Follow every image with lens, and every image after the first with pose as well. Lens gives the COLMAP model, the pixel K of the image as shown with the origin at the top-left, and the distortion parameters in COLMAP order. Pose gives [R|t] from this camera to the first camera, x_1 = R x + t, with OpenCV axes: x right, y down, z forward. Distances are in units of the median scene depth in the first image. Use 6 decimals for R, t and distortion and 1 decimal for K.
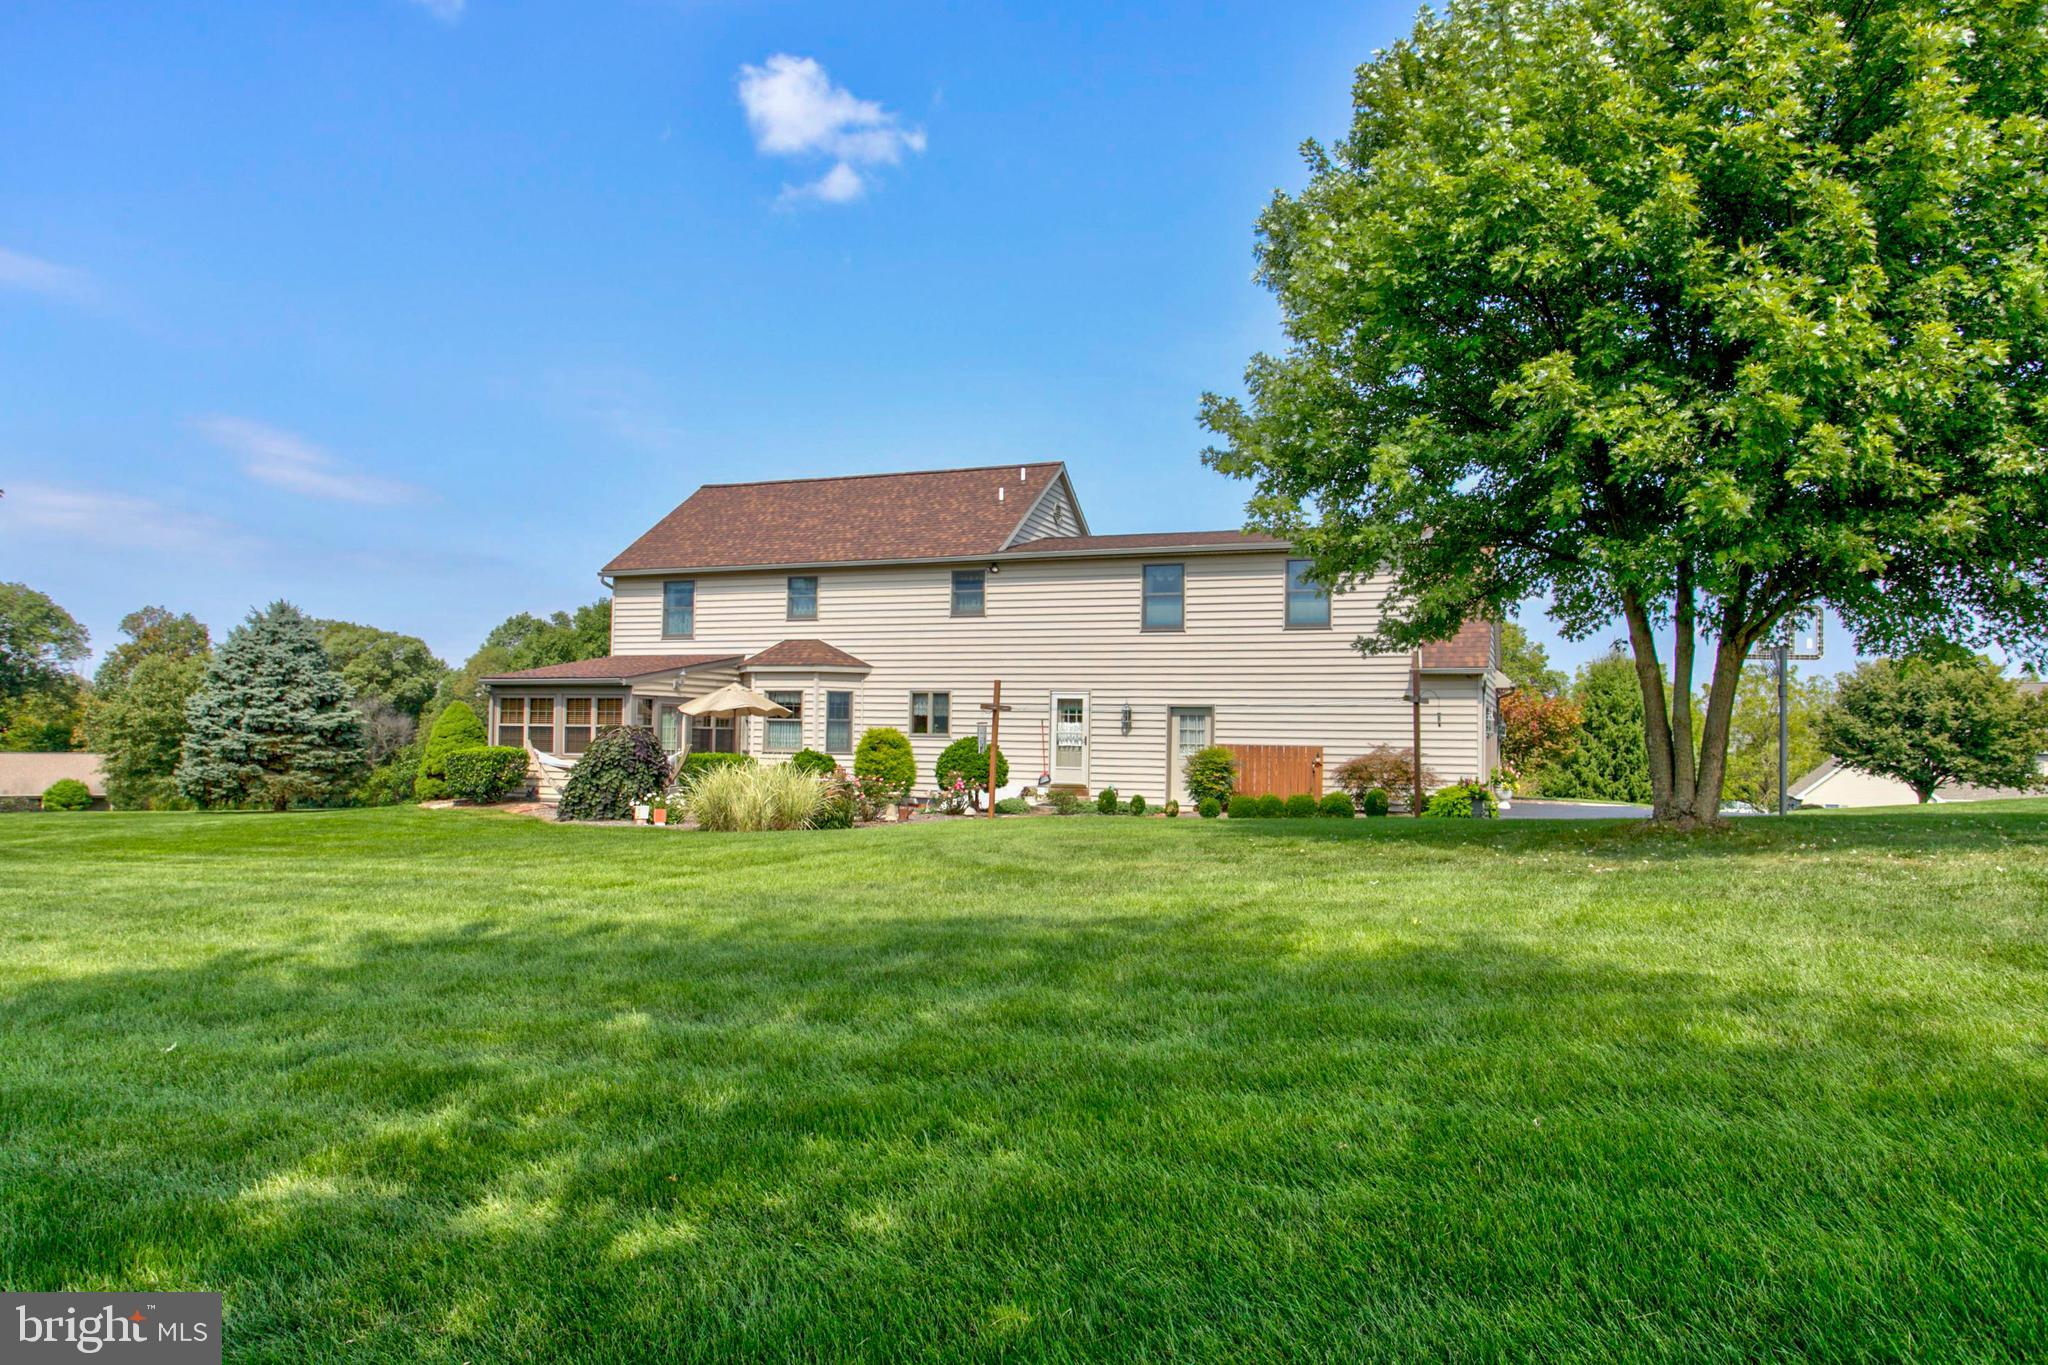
lens RADIAL K [[1324.2, 0, 1019.1], [0, 1324.2, 690.5], [0, 0, 1]] dist [-0.019672, 0.000076]
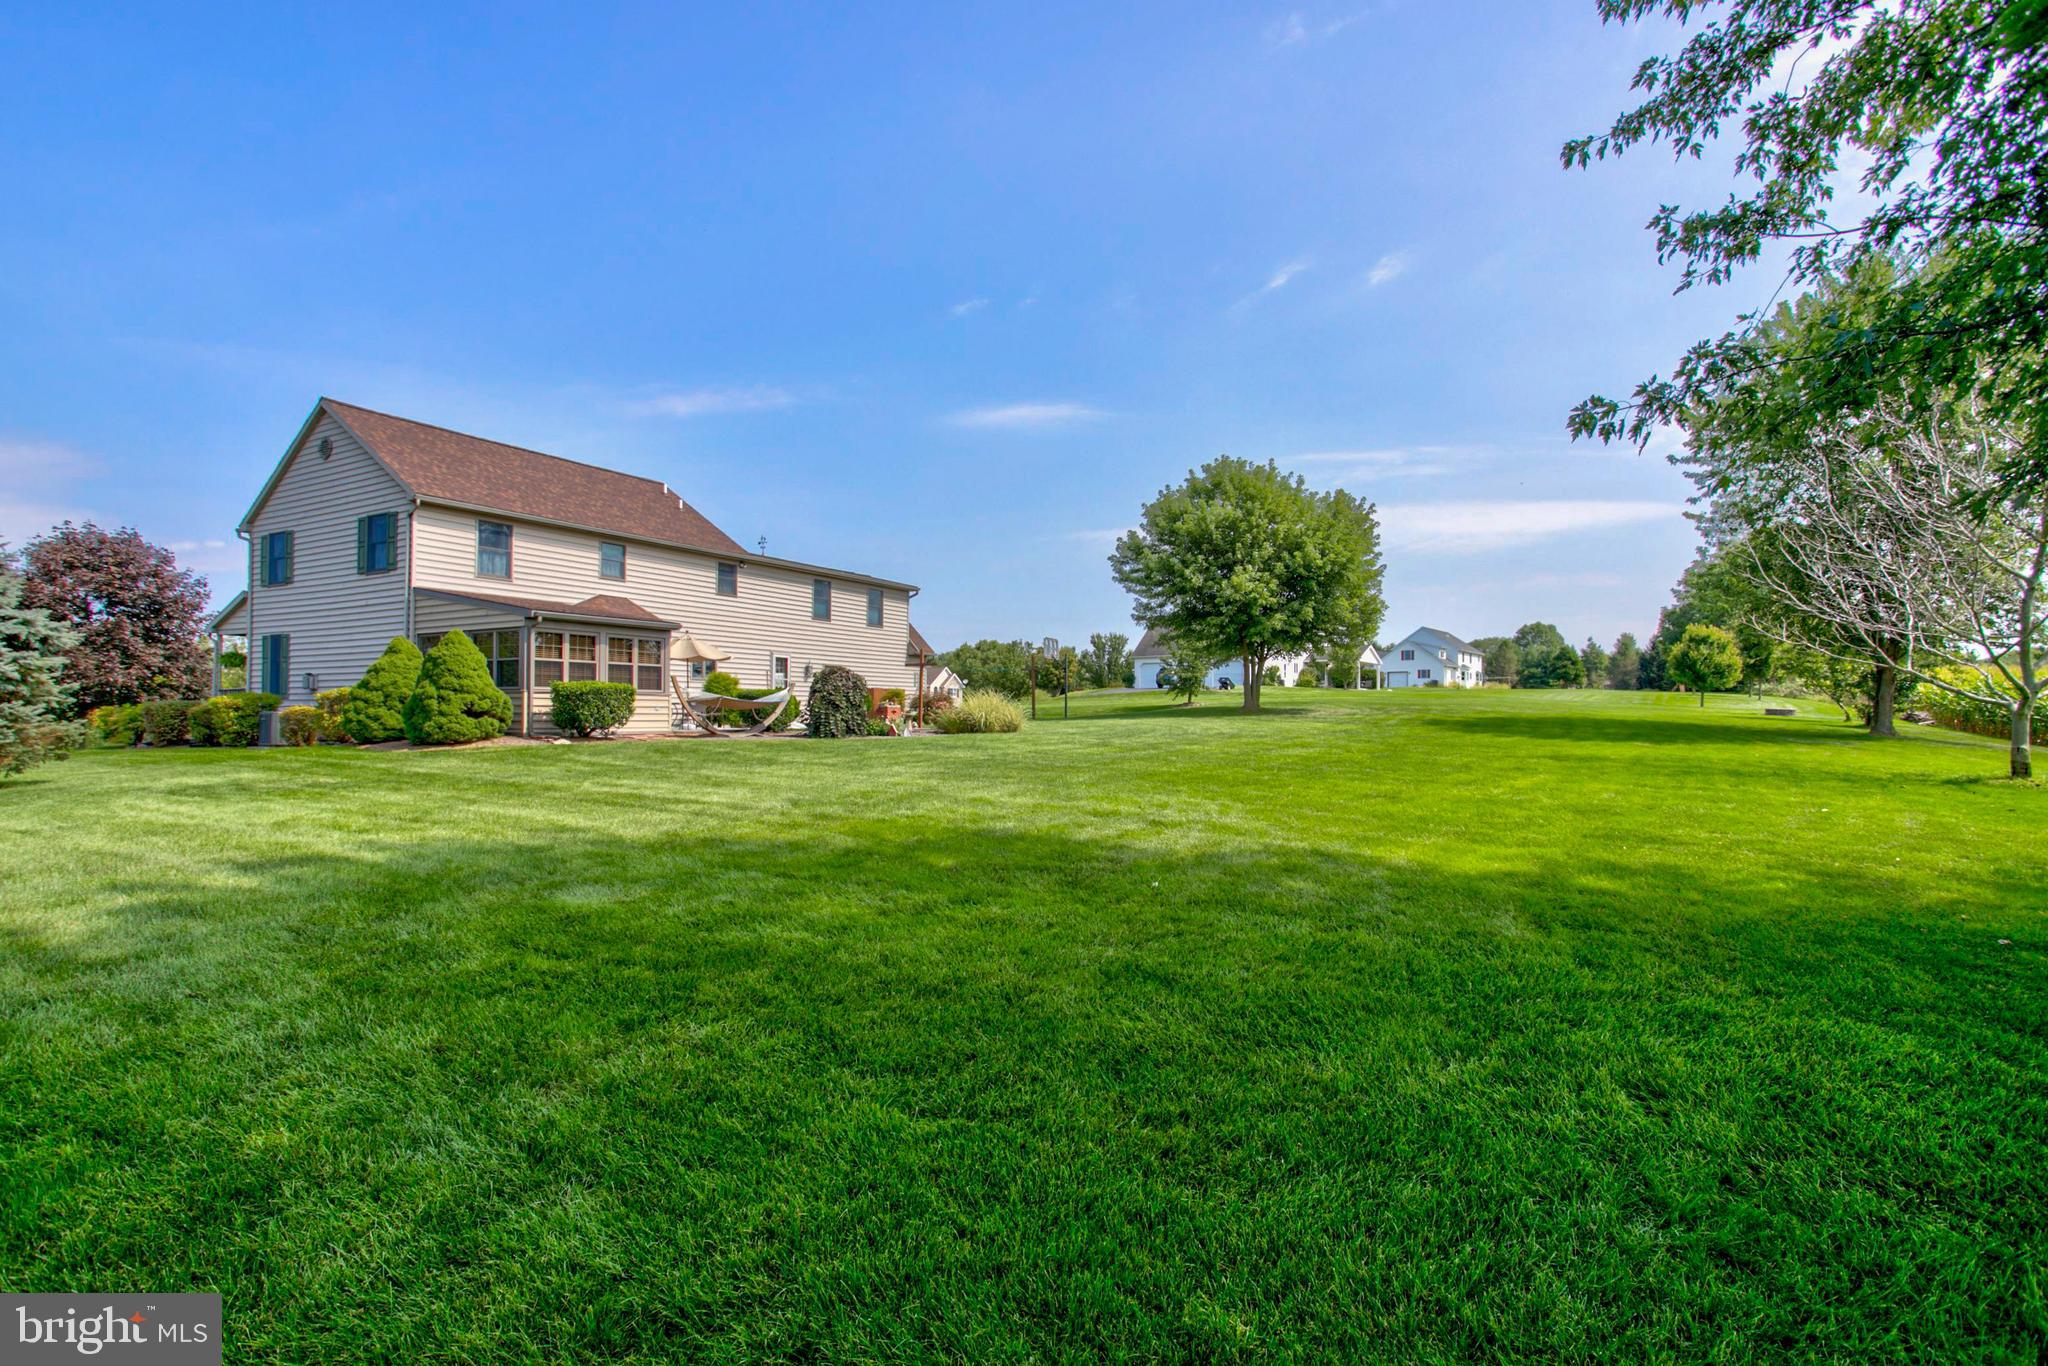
lens RADIAL K [[1025.1, 0, 1027.4], [0, 1025.1, 683.8], [0, 0, 1]] dist [-0.020919, 0.006129]
pose [[0.120899, 0.015945, 0.992537, -1.032517], [-0.032874, 0.999387, -0.012050, 0.038502], [-0.992120, -0.031172, 0.121350, 0.523002]]
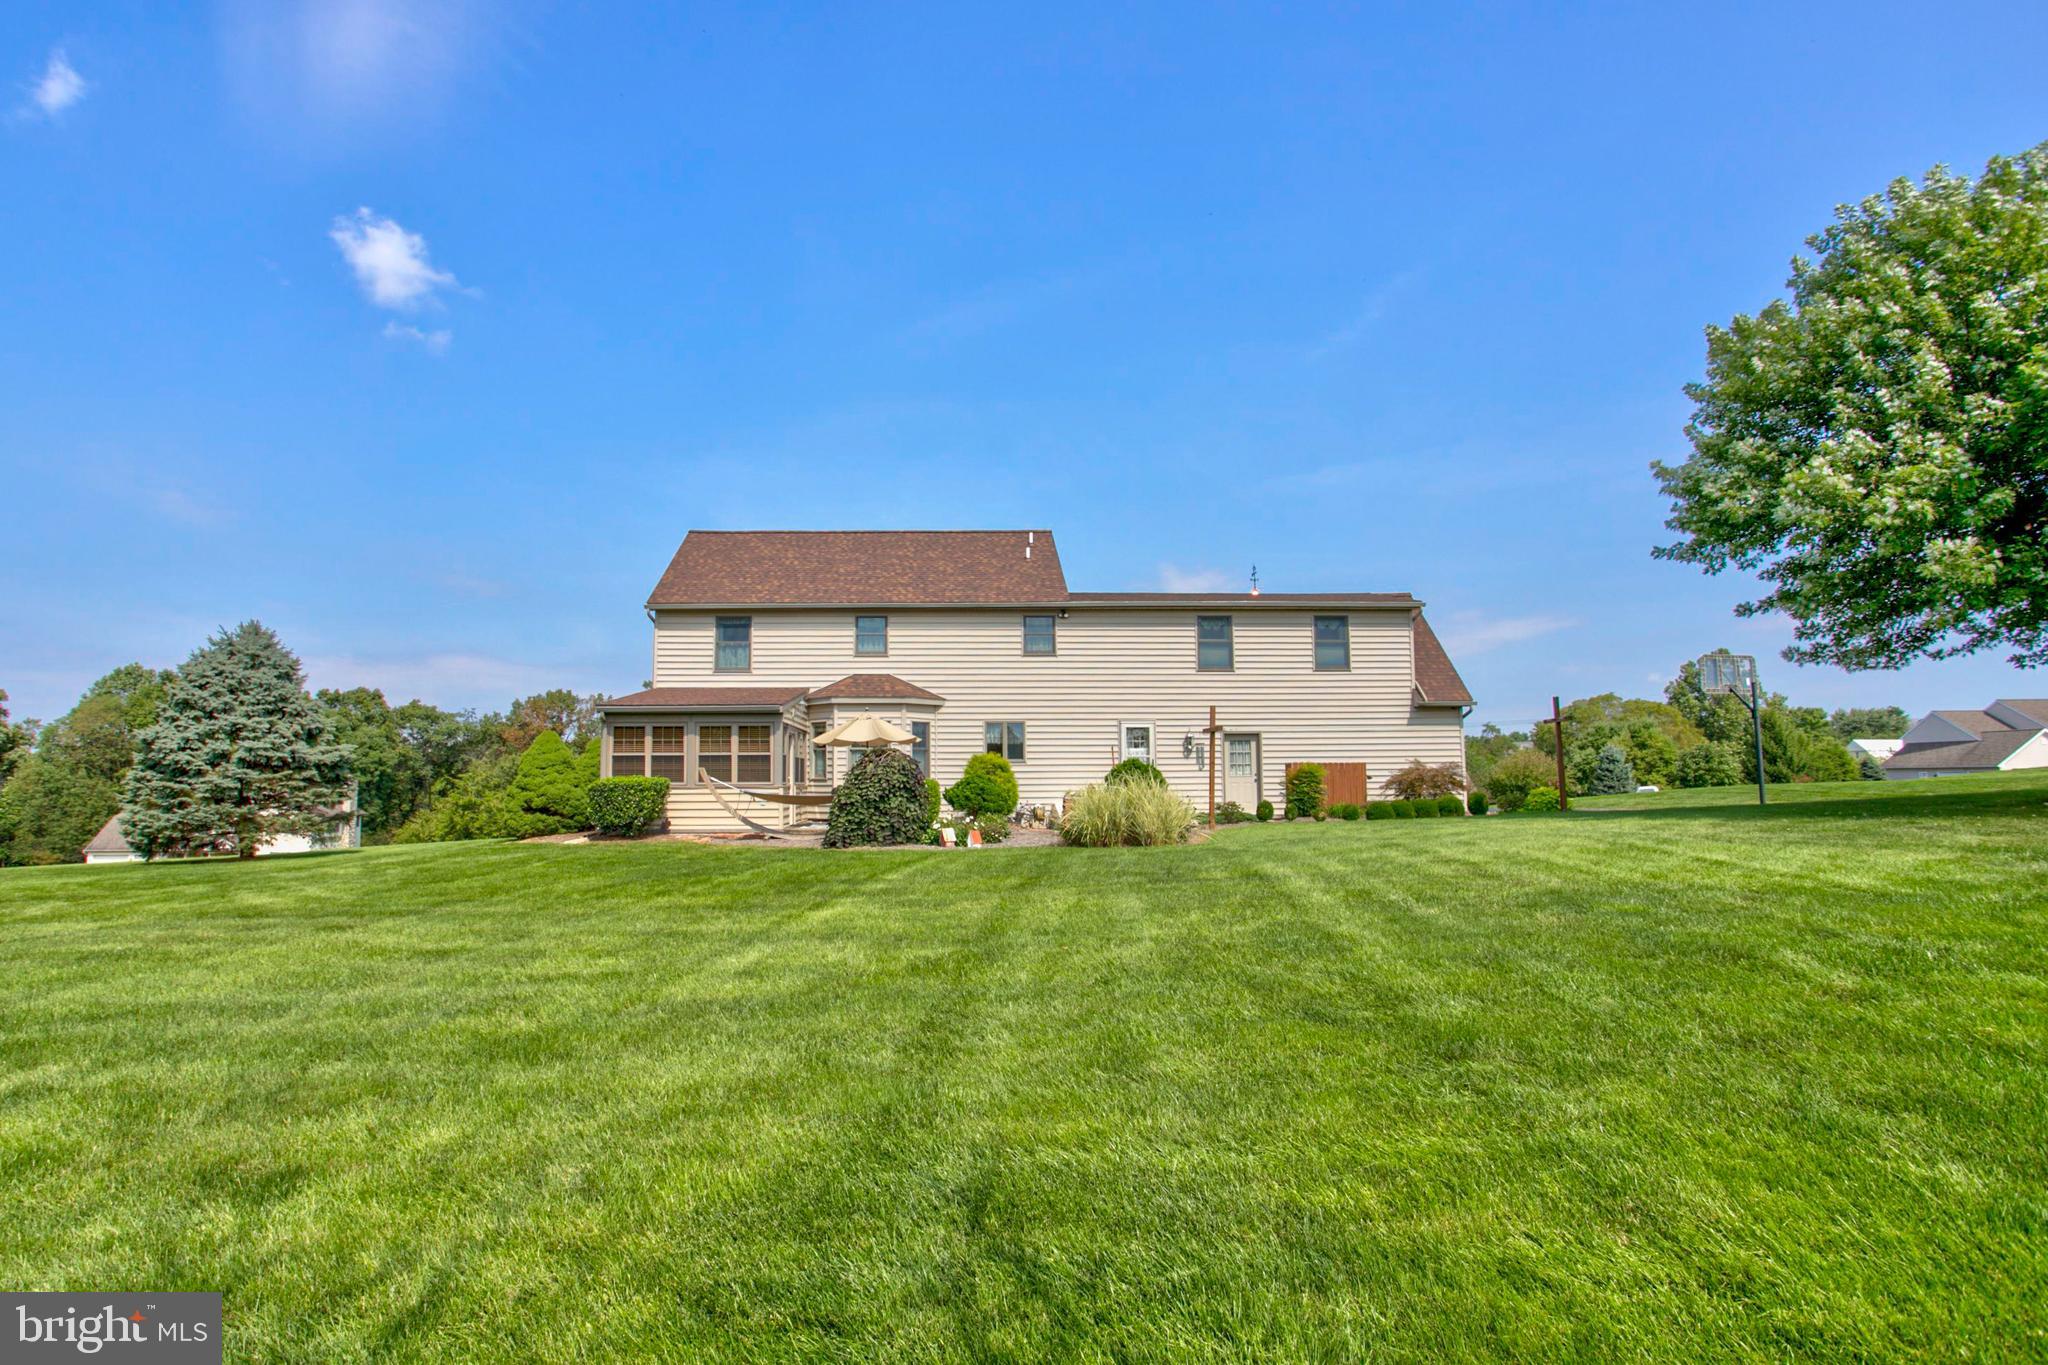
lens RADIAL K [[1025.1, 0, 1023.9], [0, 1025.1, 684.3], [0, 0, 1]] dist [-0.020919, 0.006129]
pose [[0.924224, 0.015855, 0.381522, -0.370475], [0.004722, 0.998587, -0.052938, 0.014616], [-0.381822, 0.050728, 0.922843, 0.182885]]
